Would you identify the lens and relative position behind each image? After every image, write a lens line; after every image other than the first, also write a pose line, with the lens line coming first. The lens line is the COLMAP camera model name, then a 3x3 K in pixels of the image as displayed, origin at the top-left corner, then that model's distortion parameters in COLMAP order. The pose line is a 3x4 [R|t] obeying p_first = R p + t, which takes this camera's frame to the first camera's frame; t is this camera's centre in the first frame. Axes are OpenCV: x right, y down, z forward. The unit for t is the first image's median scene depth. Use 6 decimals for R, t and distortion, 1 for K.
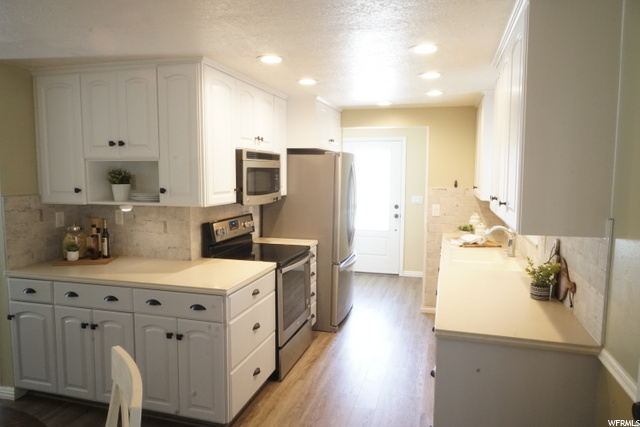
lens RADIAL K [[434.0, 0, 319.4], [0, 434.0, 213.9], [0, 0, 1]] dist [-0.007585, 0.011001]
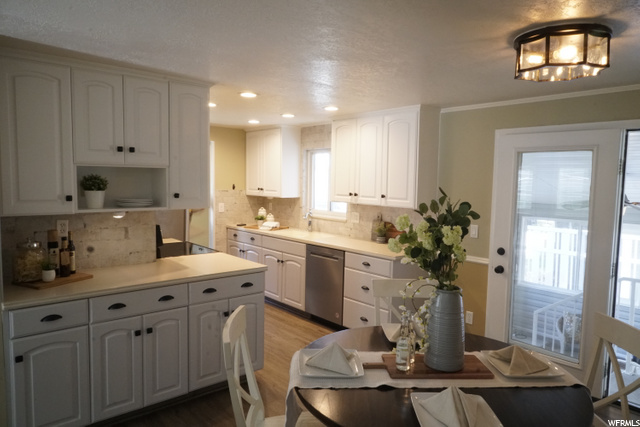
lens RADIAL K [[434.0, 0, 318.3], [0, 434.0, 211.4], [0, 0, 1]] dist [-0.007585, 0.011001]
pose [[0.549921, -0.057139, 0.833260, -0.984247], [0.064942, 0.997562, 0.025546, -0.016483], [-0.832688, 0.040065, 0.552291, 0.085478]]
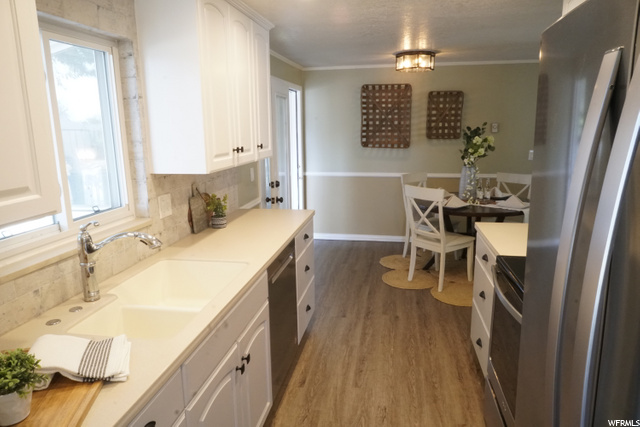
lens RADIAL K [[434.0, 0, 320.6], [0, 434.0, 214.5], [0, 0, 1]] dist [-0.007585, 0.011001]
pose [[-0.993633, 0.029133, -0.108836, 0.264318], [-0.004515, 0.954918, 0.296835, -0.155984], [0.112577, 0.295436, -0.948706, 1.631114]]
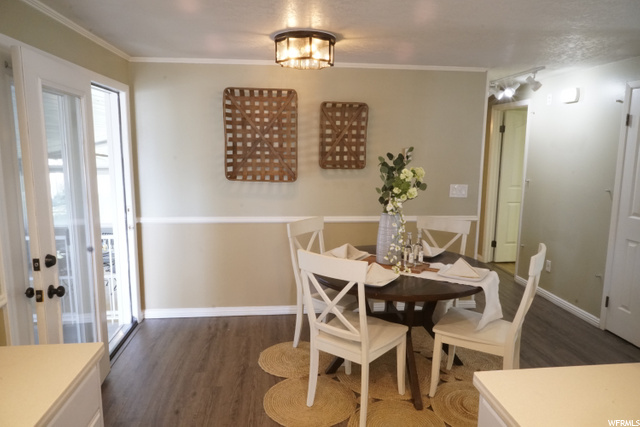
lens RADIAL K [[434.0, 0, 321.0], [0, 434.0, 212.7], [0, 0, 1]] dist [-0.007585, 0.011001]
pose [[-0.922162, 0.045075, -0.384168, 0.204863], [-0.051263, 0.970184, 0.236885, -0.133605], [0.383392, 0.238140, -0.892357, 1.401280]]
